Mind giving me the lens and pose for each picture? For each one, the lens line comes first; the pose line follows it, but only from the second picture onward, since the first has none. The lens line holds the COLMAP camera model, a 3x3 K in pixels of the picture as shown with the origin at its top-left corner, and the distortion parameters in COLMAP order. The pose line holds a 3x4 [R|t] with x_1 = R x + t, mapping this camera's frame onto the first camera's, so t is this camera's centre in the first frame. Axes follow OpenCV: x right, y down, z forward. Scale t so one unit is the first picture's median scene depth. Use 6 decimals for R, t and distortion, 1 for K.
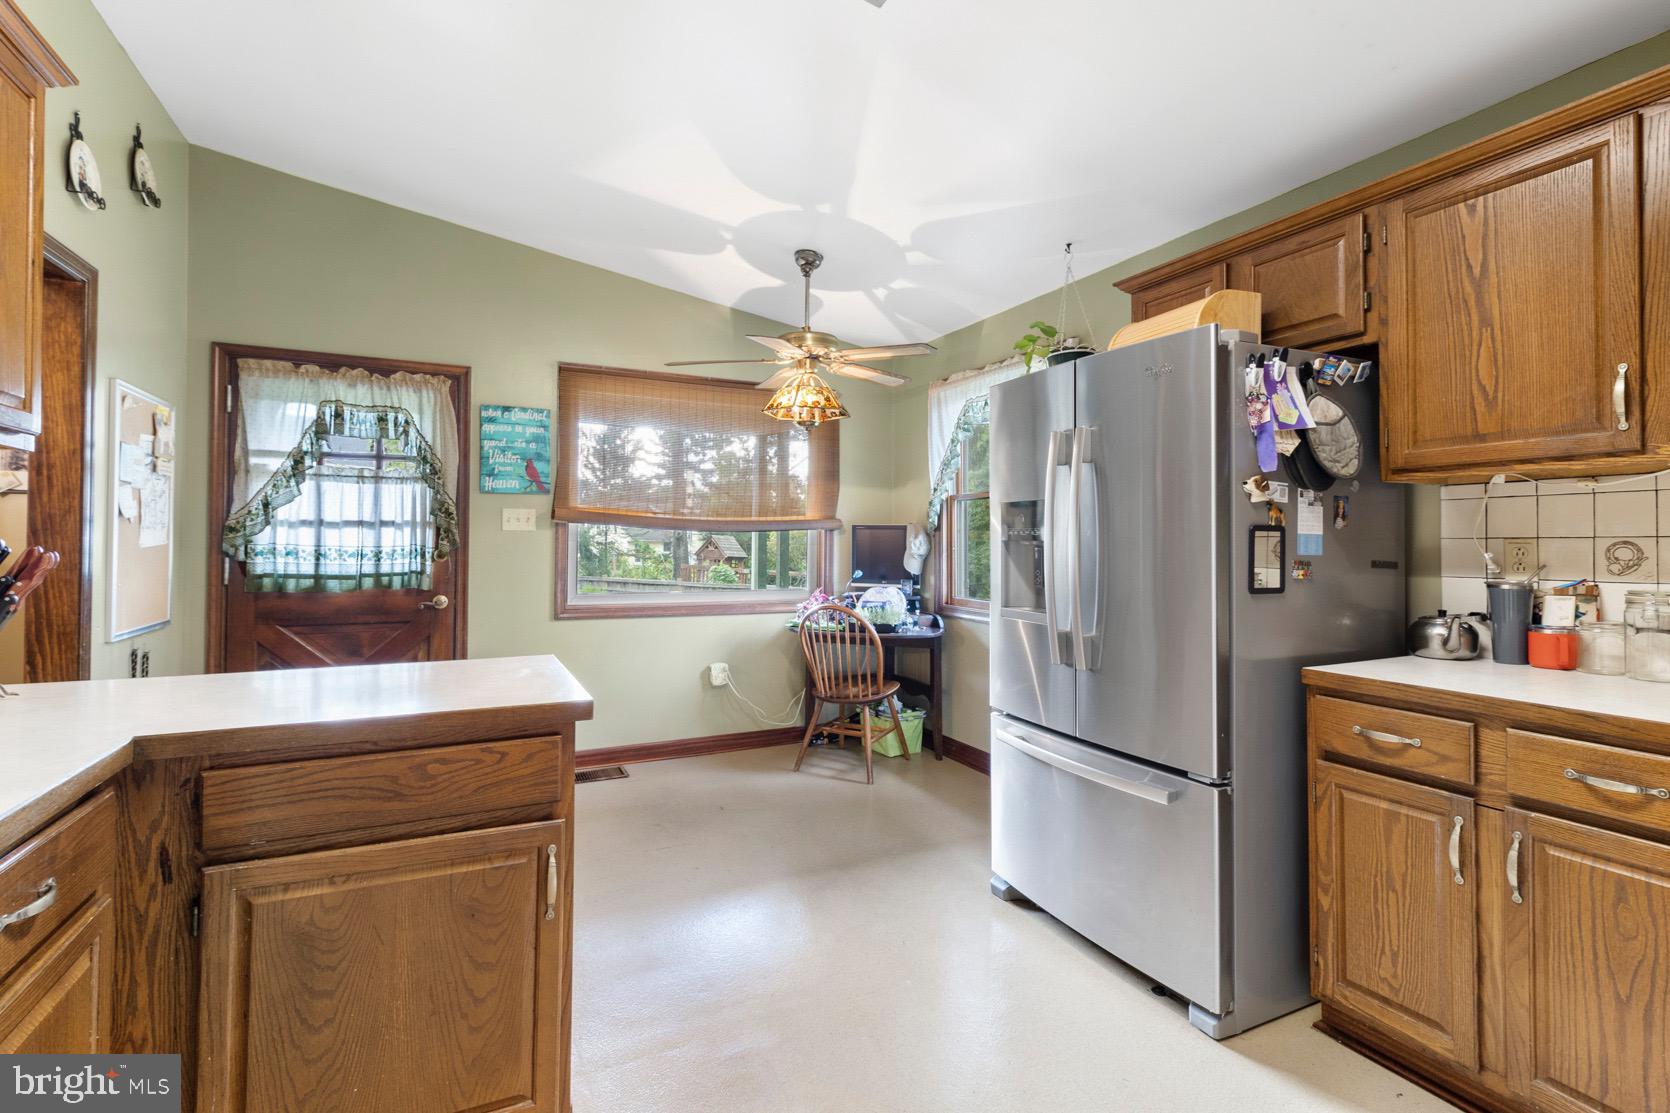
lens RADIAL K [[773.6, 0, 829.0], [0, 773.6, 541.7], [0, 0, 1]] dist [0.004372, -0.001971]
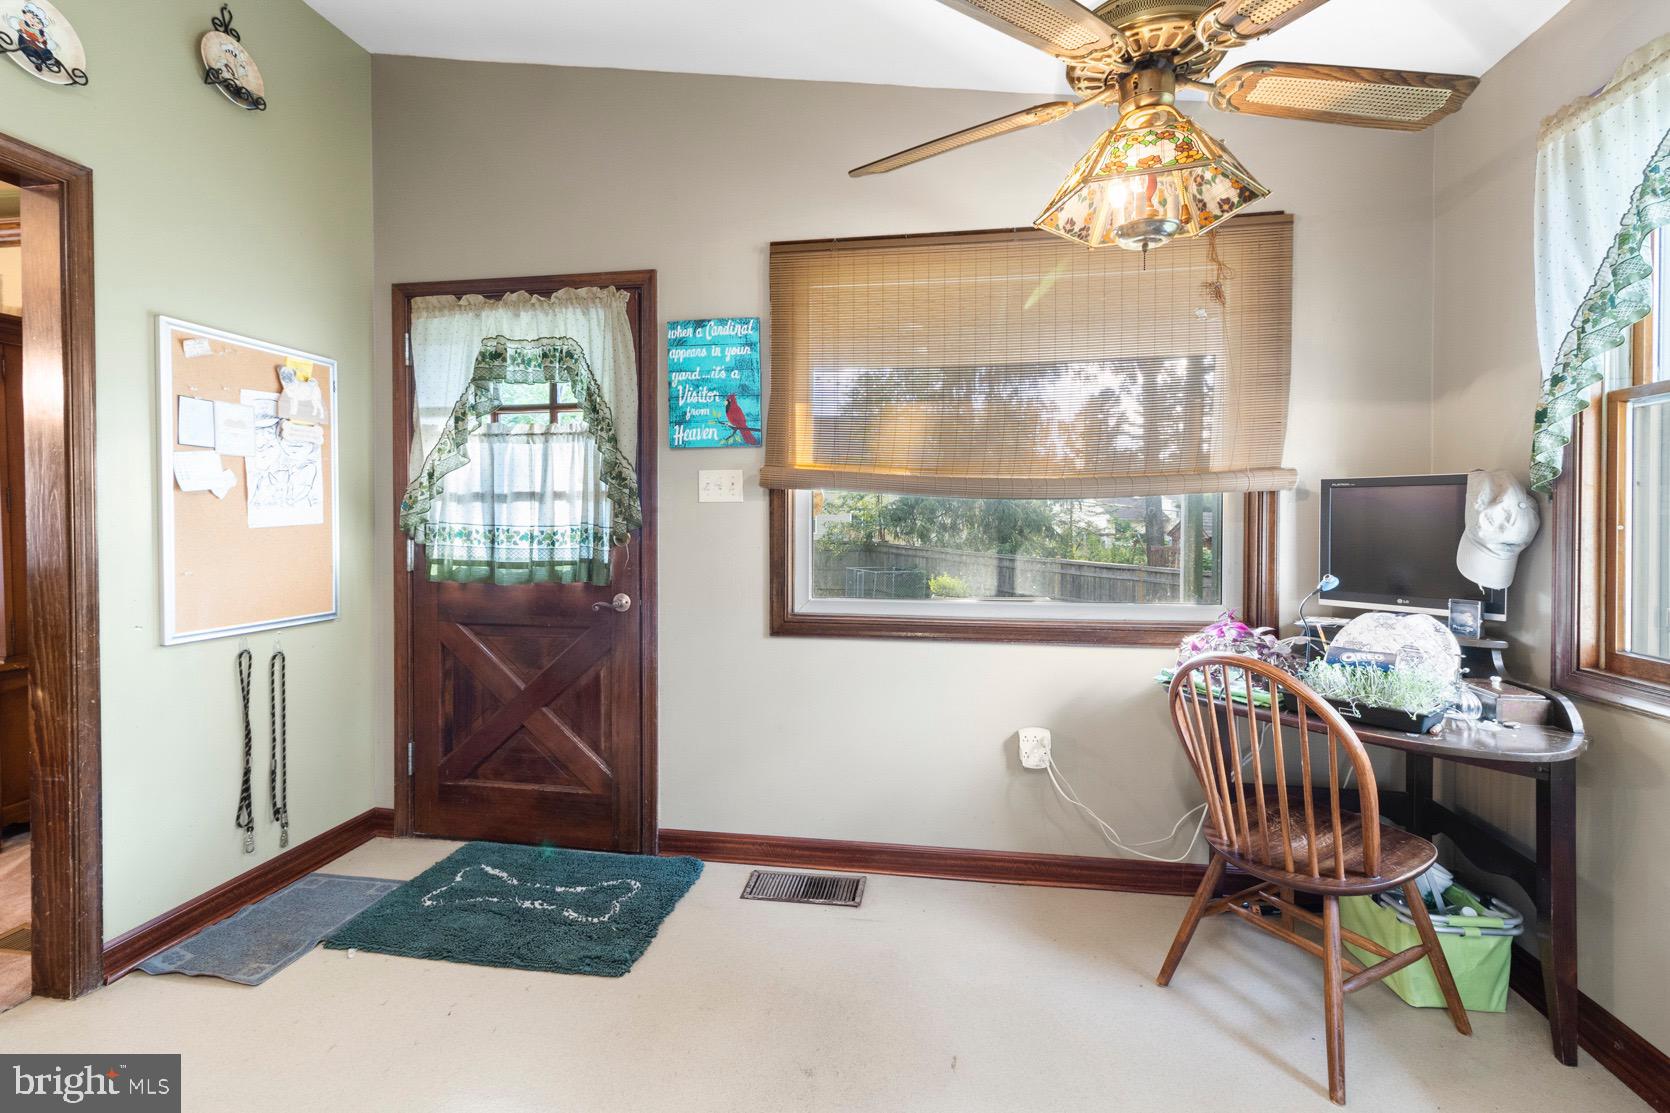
lens RADIAL K [[773.6, 0, 823.4], [0, 773.6, 533.6], [0, 0, 1]] dist [0.004372, -0.001971]
pose [[0.815645, 0.003561, -0.578541, 0.065410], [0.006075, 0.999873, 0.014719, 0.003929], [0.578520, -0.015520, 0.815520, 0.492413]]
